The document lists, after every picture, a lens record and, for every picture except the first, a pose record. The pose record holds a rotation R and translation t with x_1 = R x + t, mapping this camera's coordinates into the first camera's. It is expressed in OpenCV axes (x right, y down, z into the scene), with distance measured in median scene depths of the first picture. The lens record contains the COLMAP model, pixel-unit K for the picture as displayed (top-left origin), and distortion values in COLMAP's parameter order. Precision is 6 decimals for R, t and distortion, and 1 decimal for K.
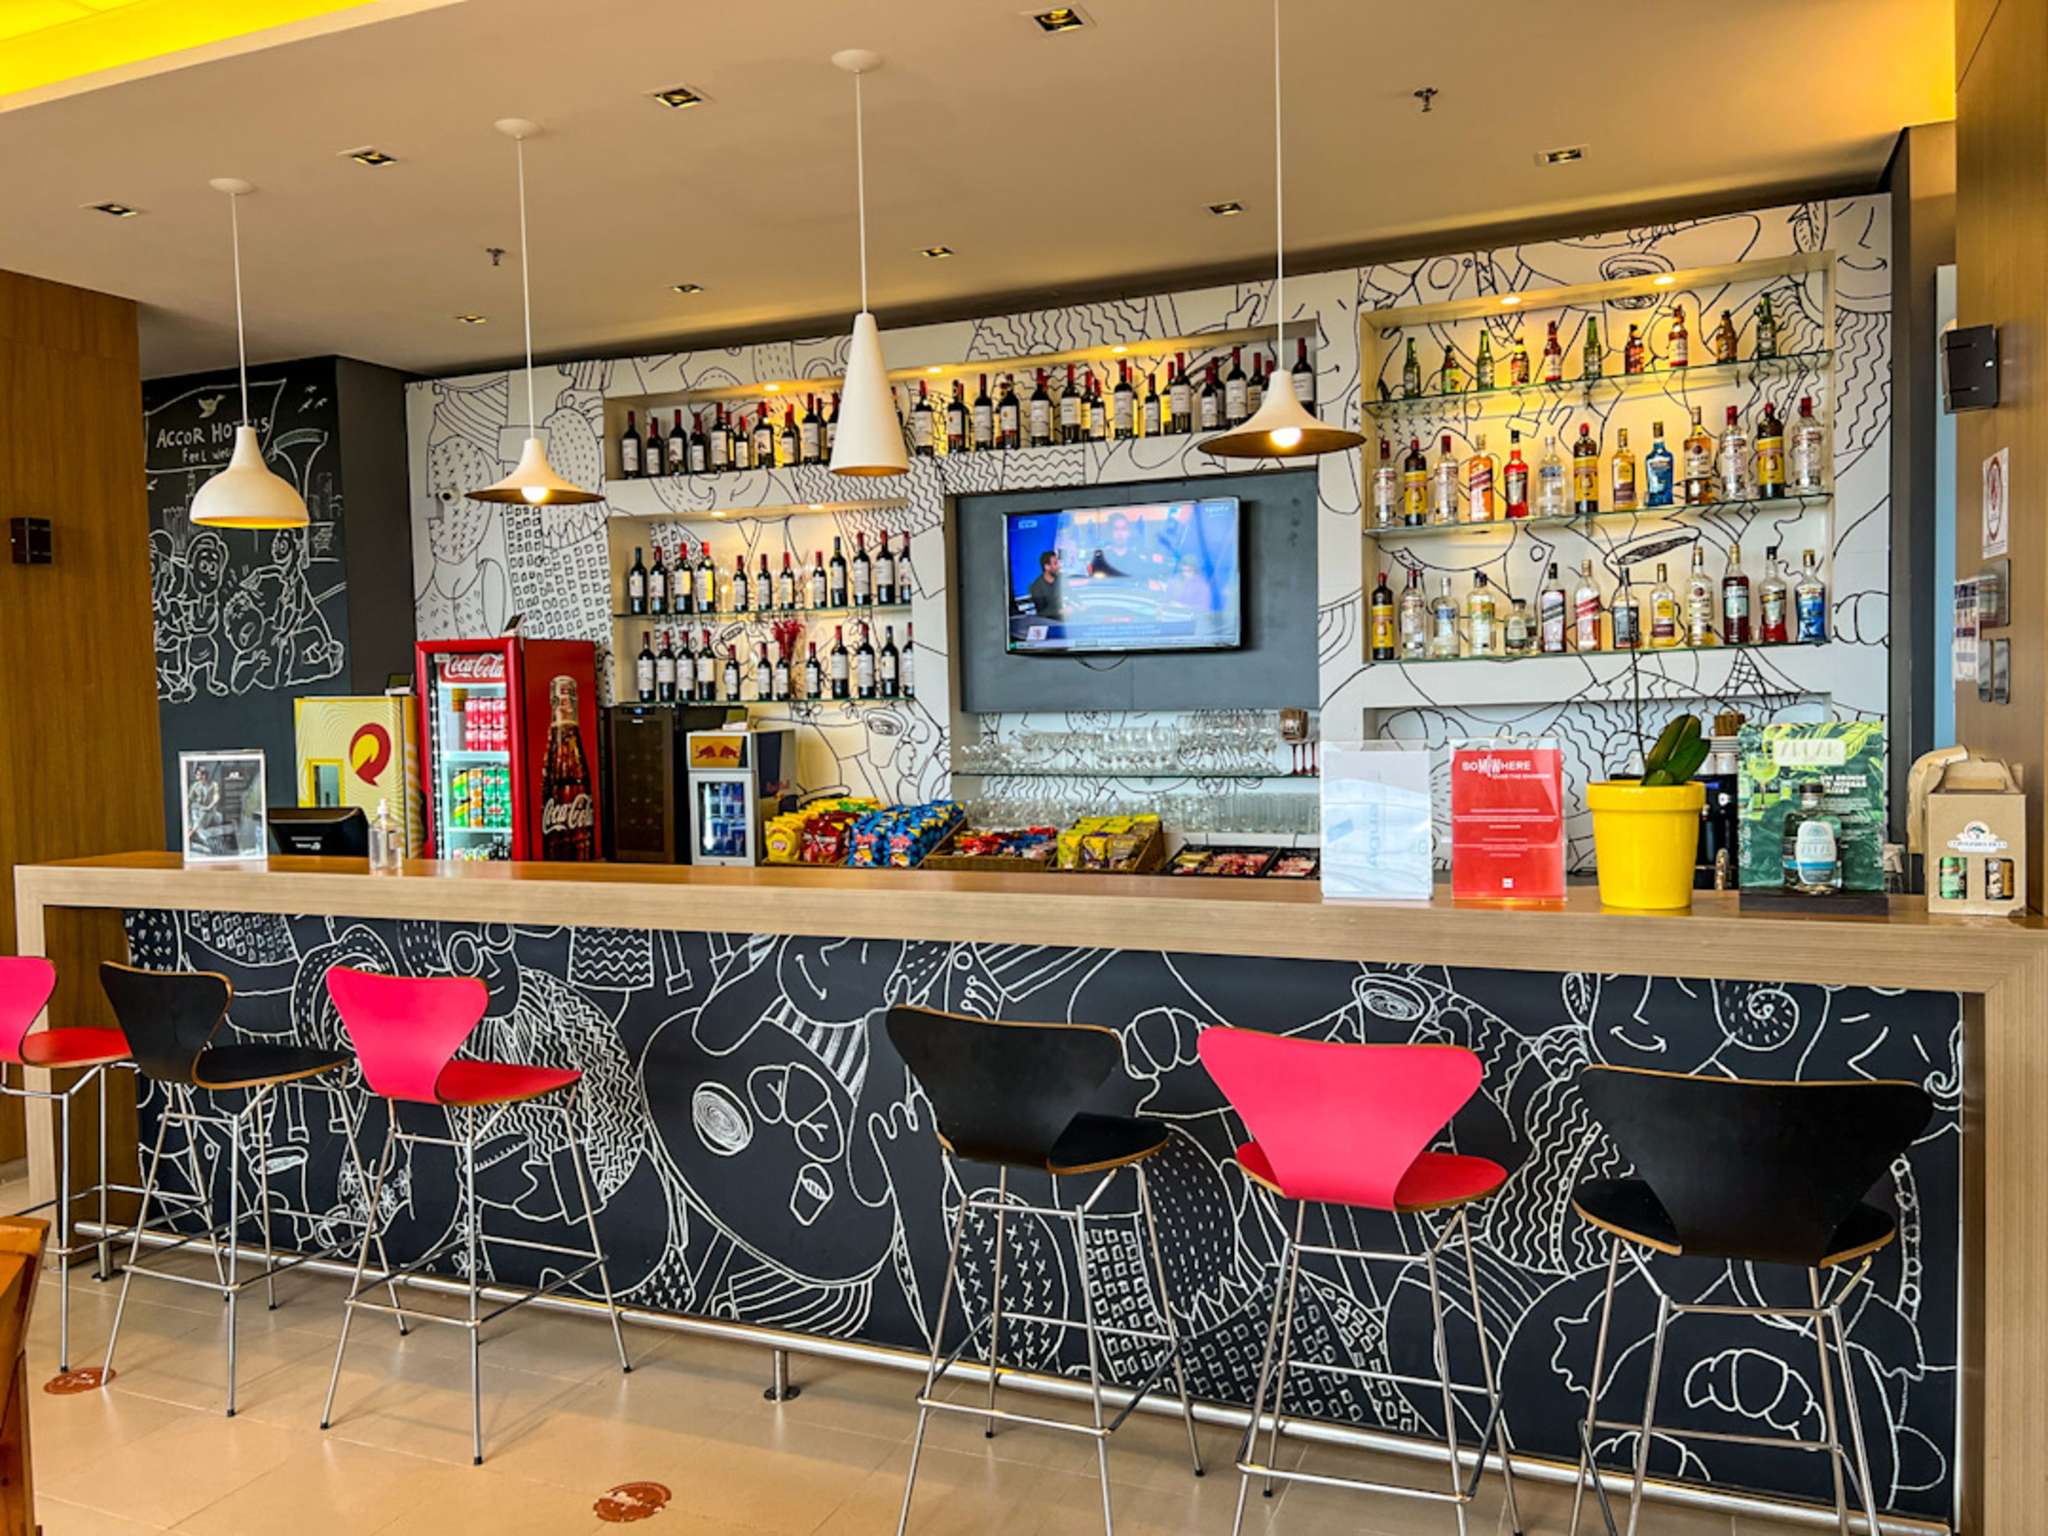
lens RADIAL K [[1576.3, 0, 1024.0], [0, 1576.3, 768.0], [0, 0, 1]] dist [0.092184, -0.157992]
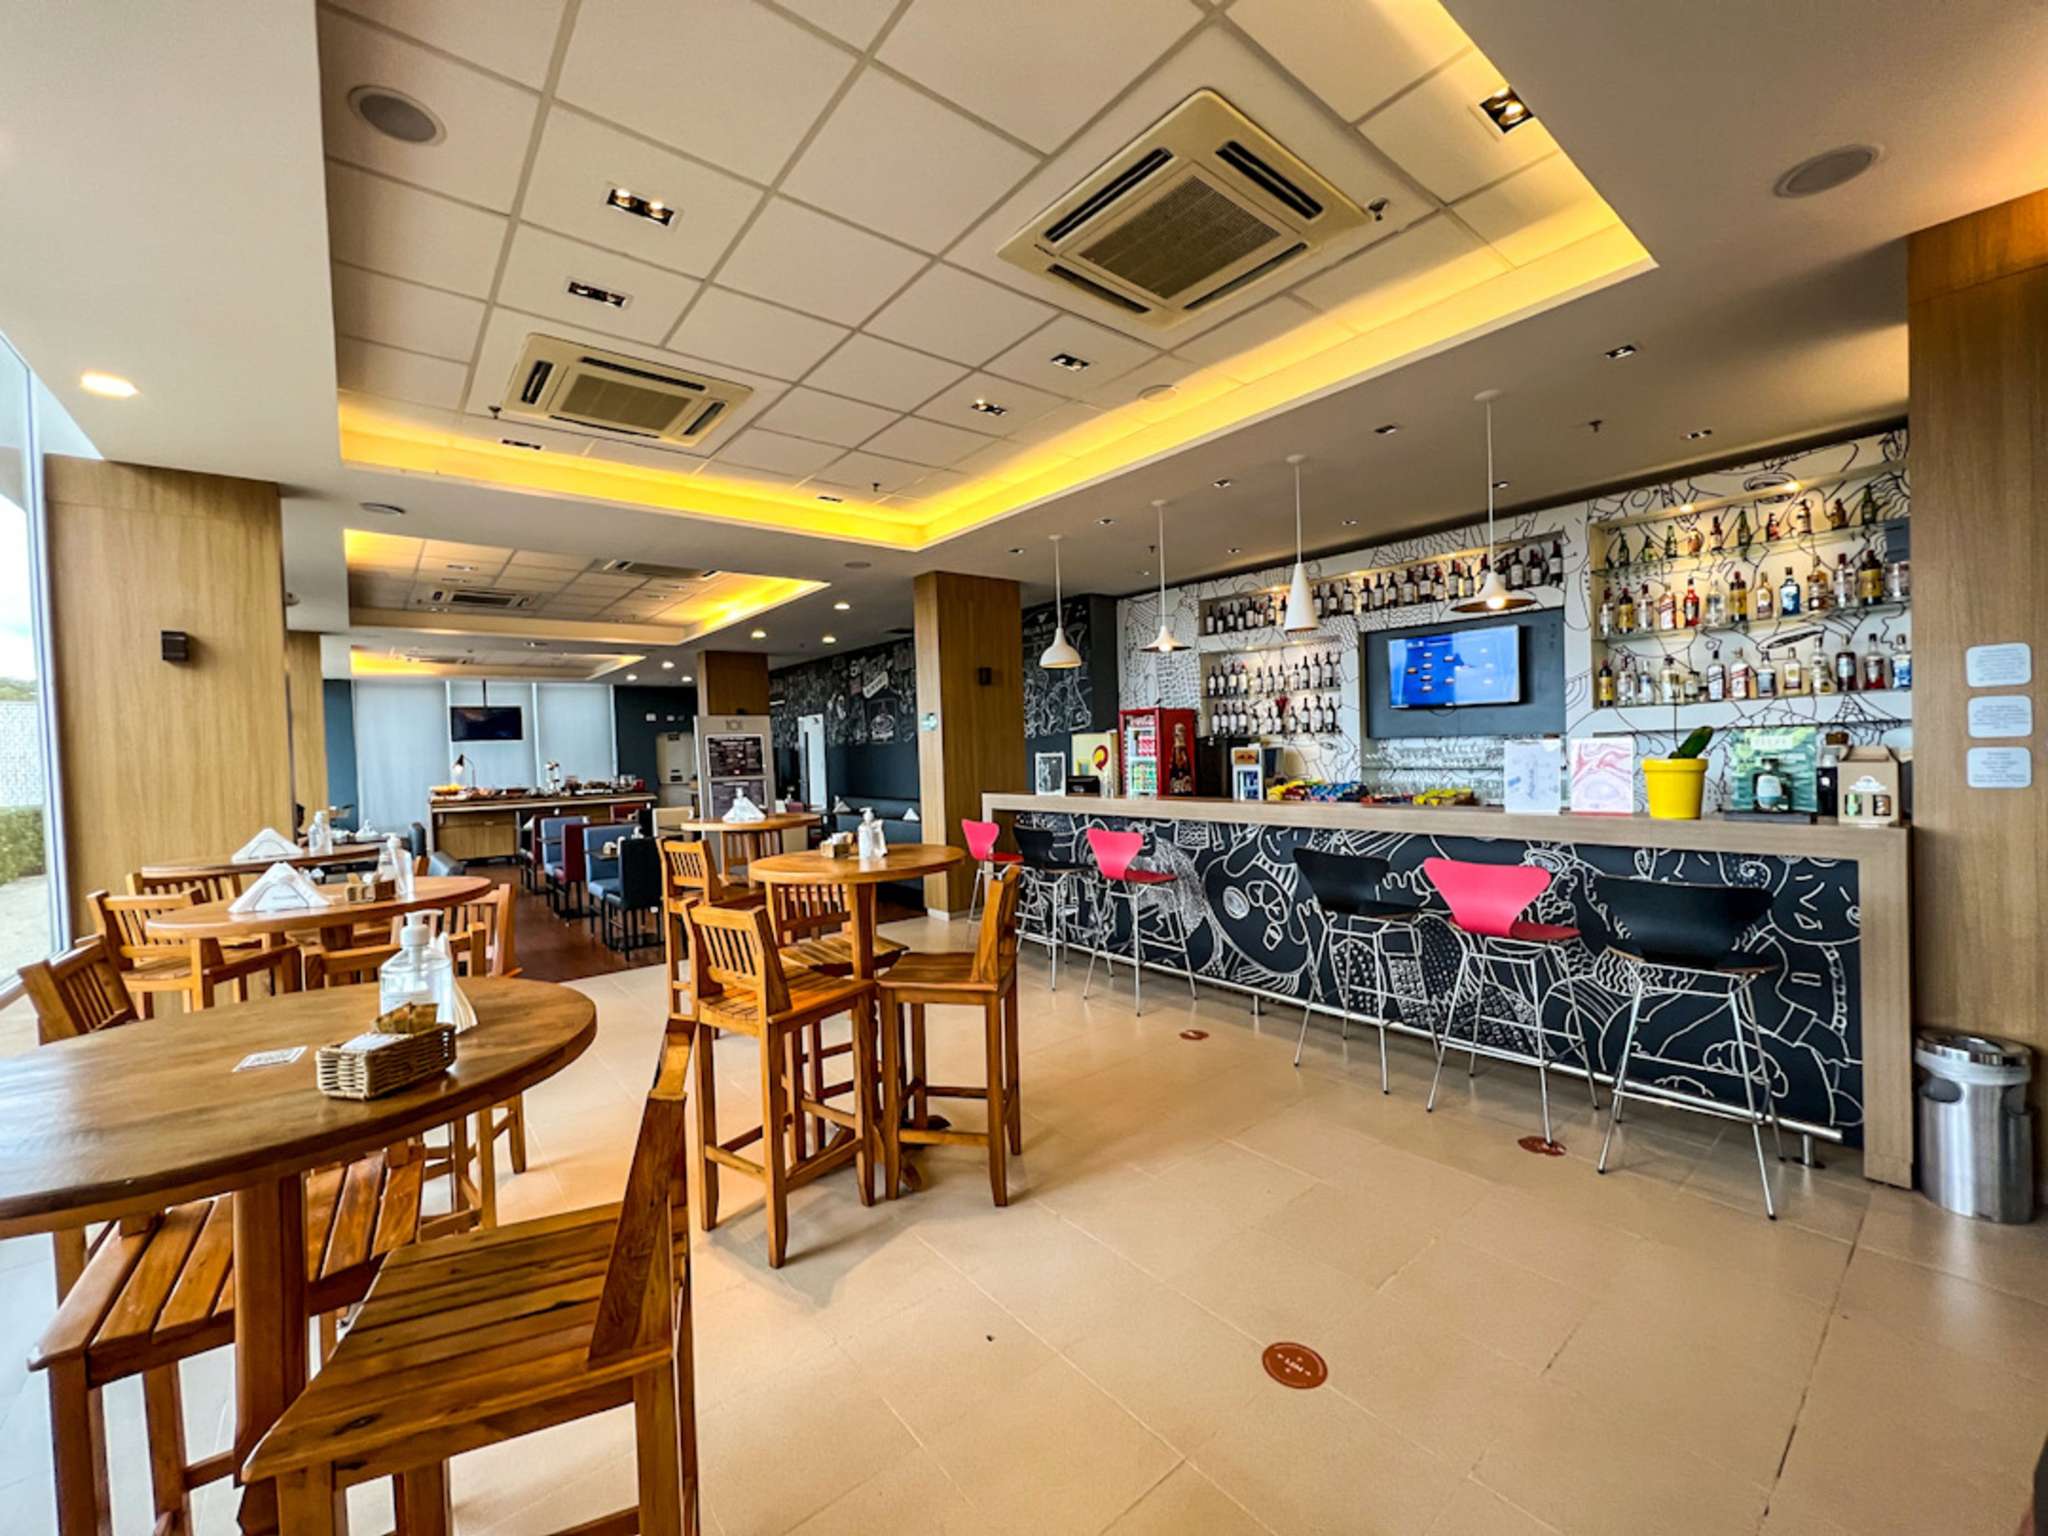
lens RADIAL K [[815.0, 0, 1024.0], [0, 815.0, 768.0], [0, 0, 1]] dist [-0.001412, -0.000138]
pose [[0.886984, 0.008256, -0.461726, 0.064188], [-0.013301, 0.999882, -0.007674, 0.020884], [0.461608, 0.012948, 0.886990, -0.168709]]
